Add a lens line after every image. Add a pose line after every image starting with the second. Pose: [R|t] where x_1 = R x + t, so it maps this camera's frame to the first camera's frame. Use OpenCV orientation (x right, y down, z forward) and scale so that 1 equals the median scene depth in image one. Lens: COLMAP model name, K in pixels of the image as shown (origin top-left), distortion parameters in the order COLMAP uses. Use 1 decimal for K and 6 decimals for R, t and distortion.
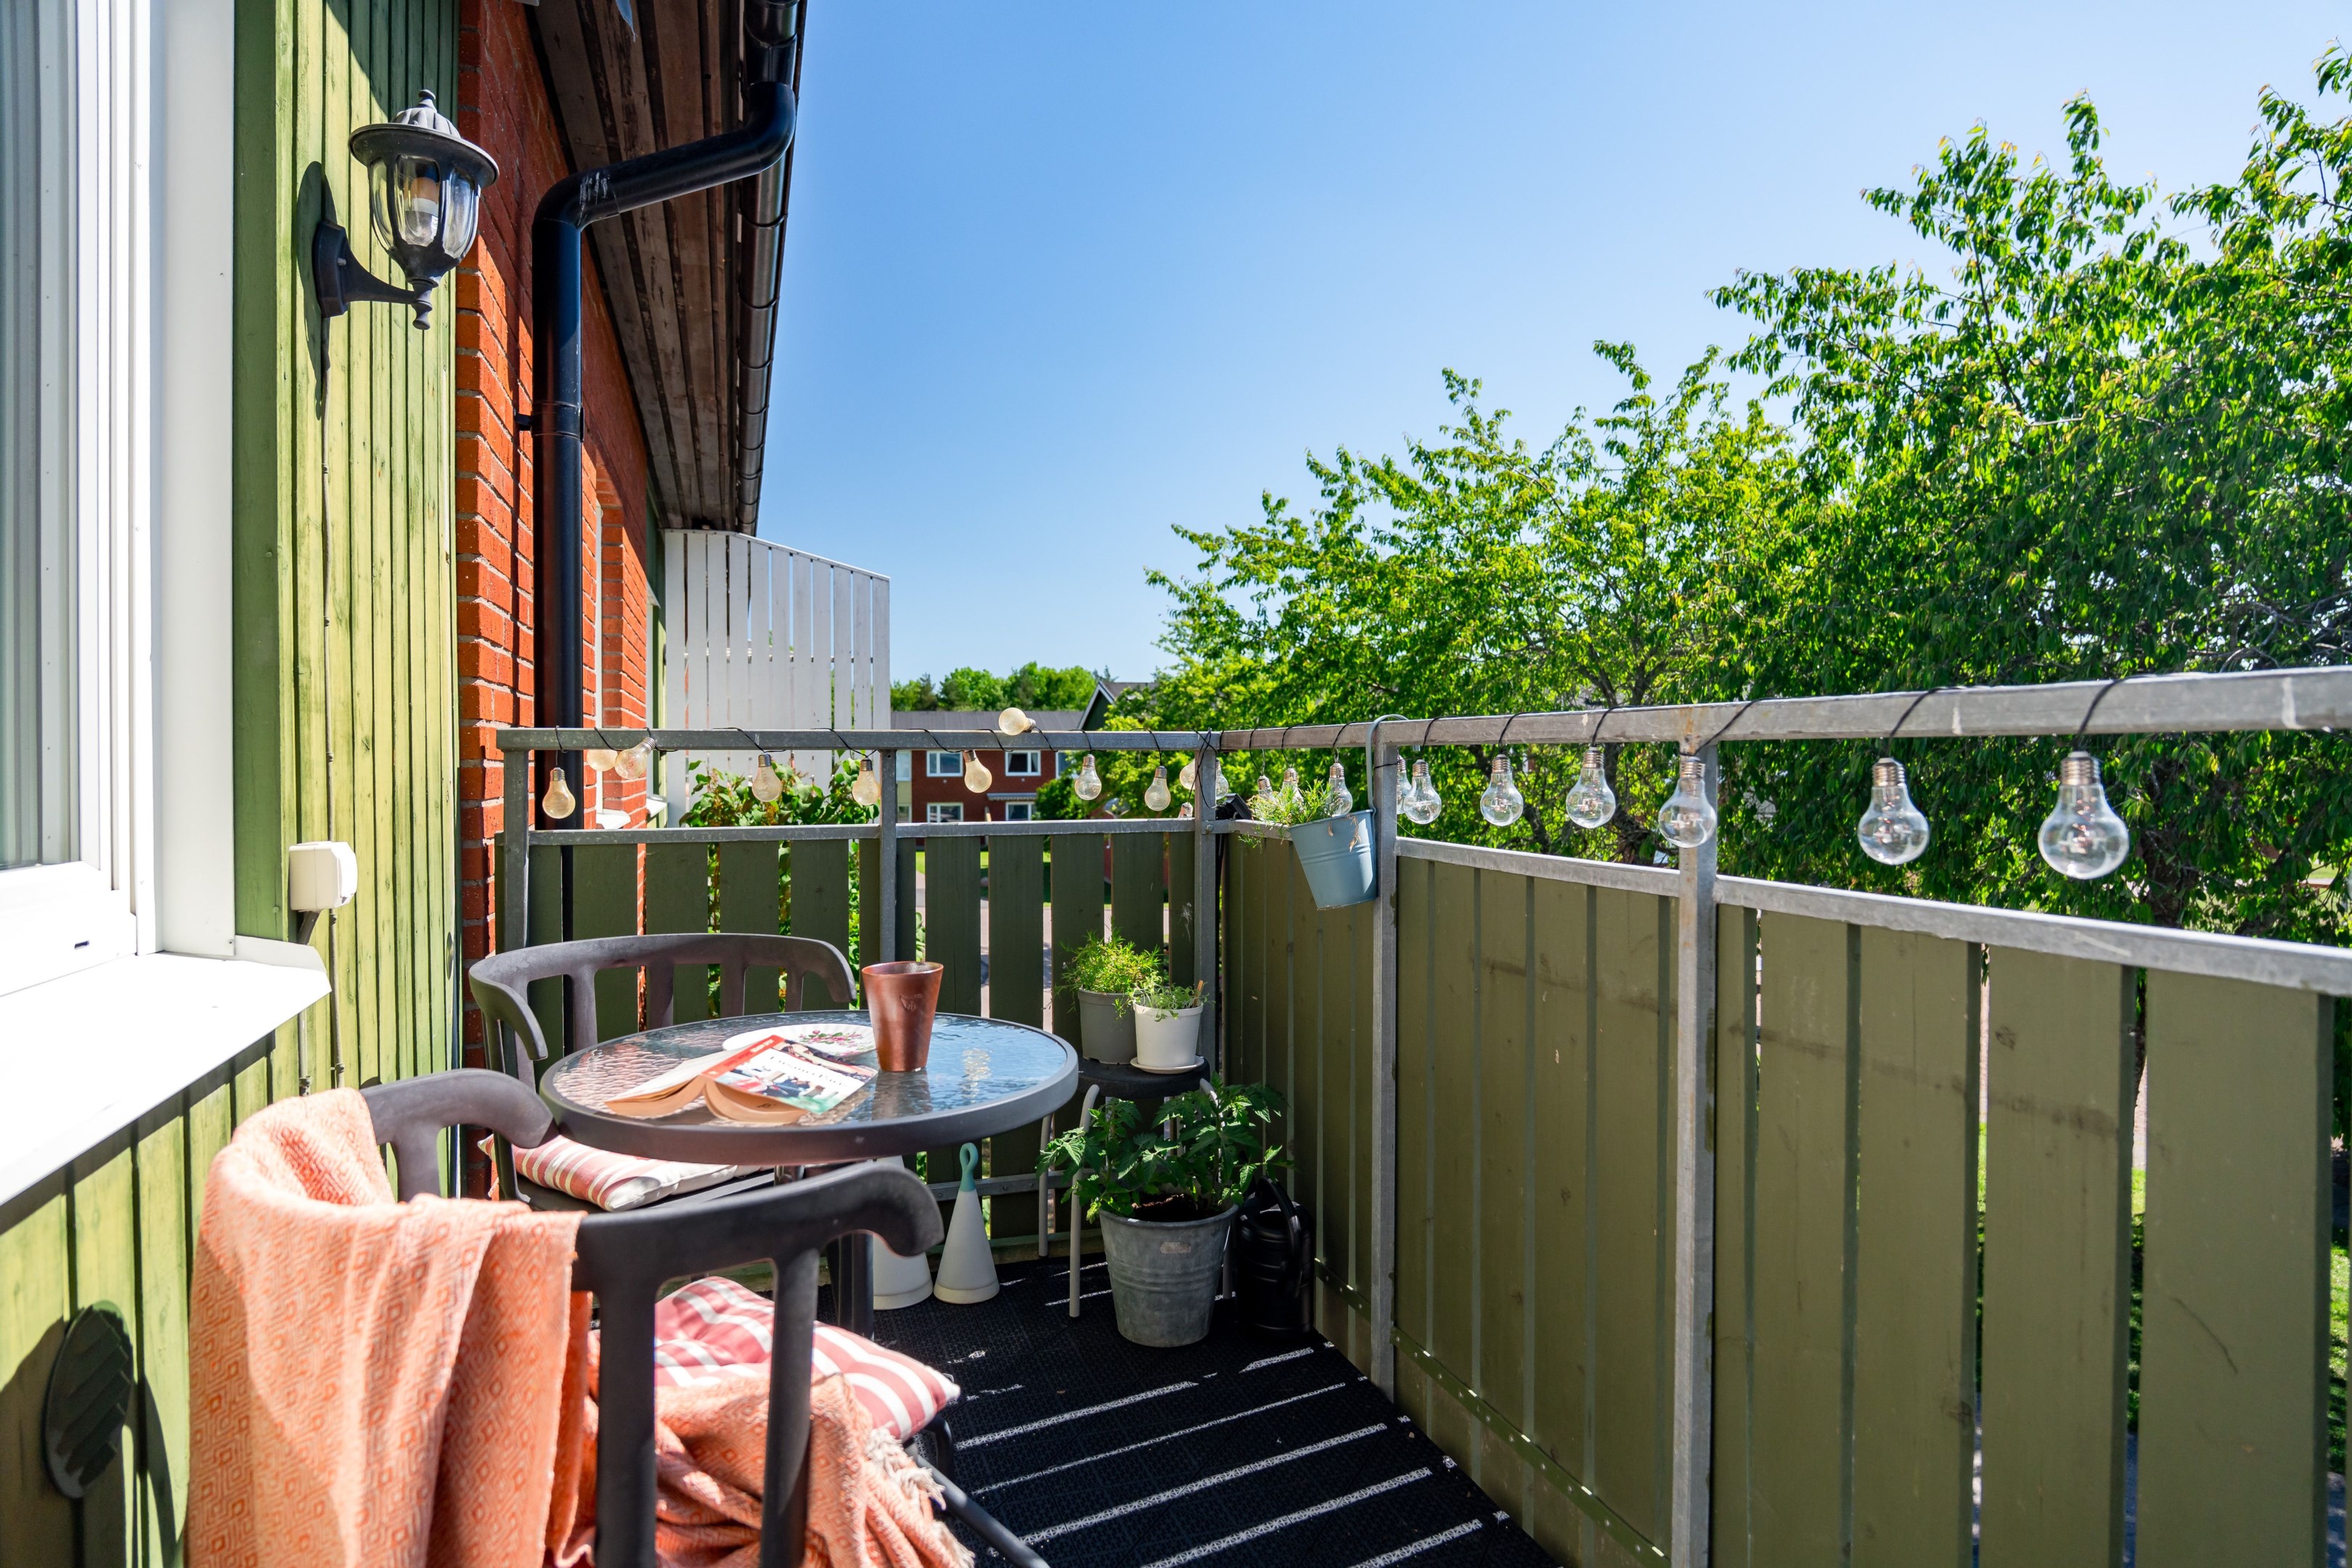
lens RADIAL K [[1264.2, 0, 1176.0], [0, 1264.2, 784.0], [0, 0, 1]] dist [-0.035015, 0.015851]
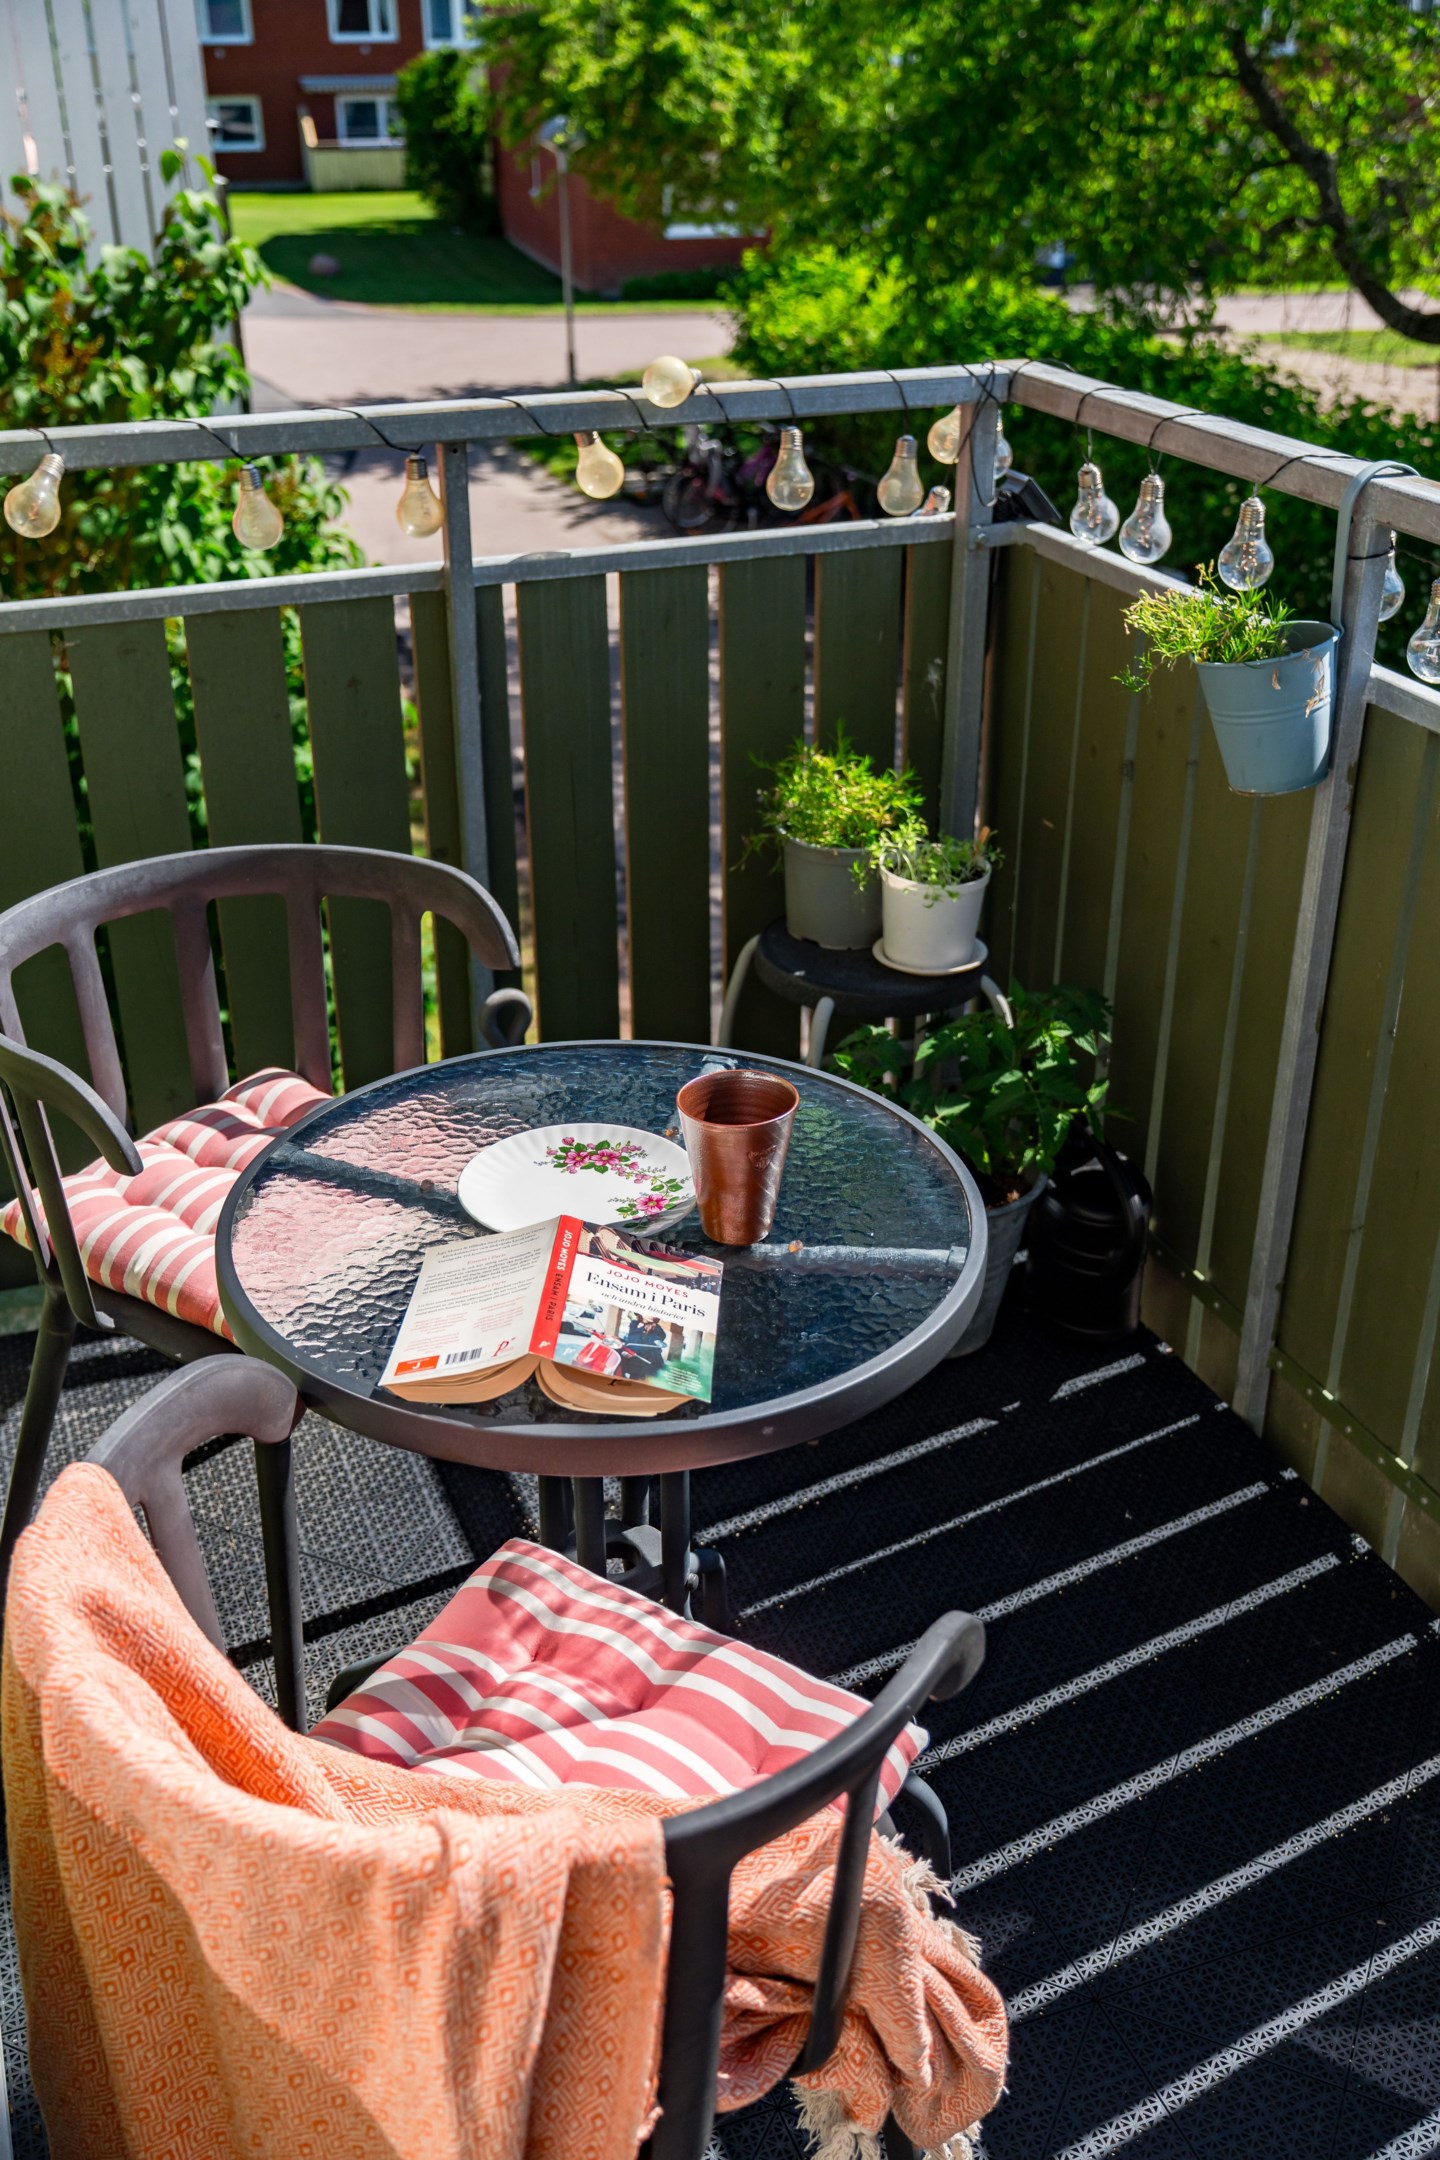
lens RADIAL K [[2078.0, 0, 720.0], [0, 2078.0, 1080.0], [0, 0, 1]] dist [-0.006554, 0.013528]
pose [[0.999266, -0.019956, 0.032684, -0.190254], [0.003107, 0.892918, 0.450208, -0.253530], [-0.038168, -0.449776, 0.892325, 0.030962]]
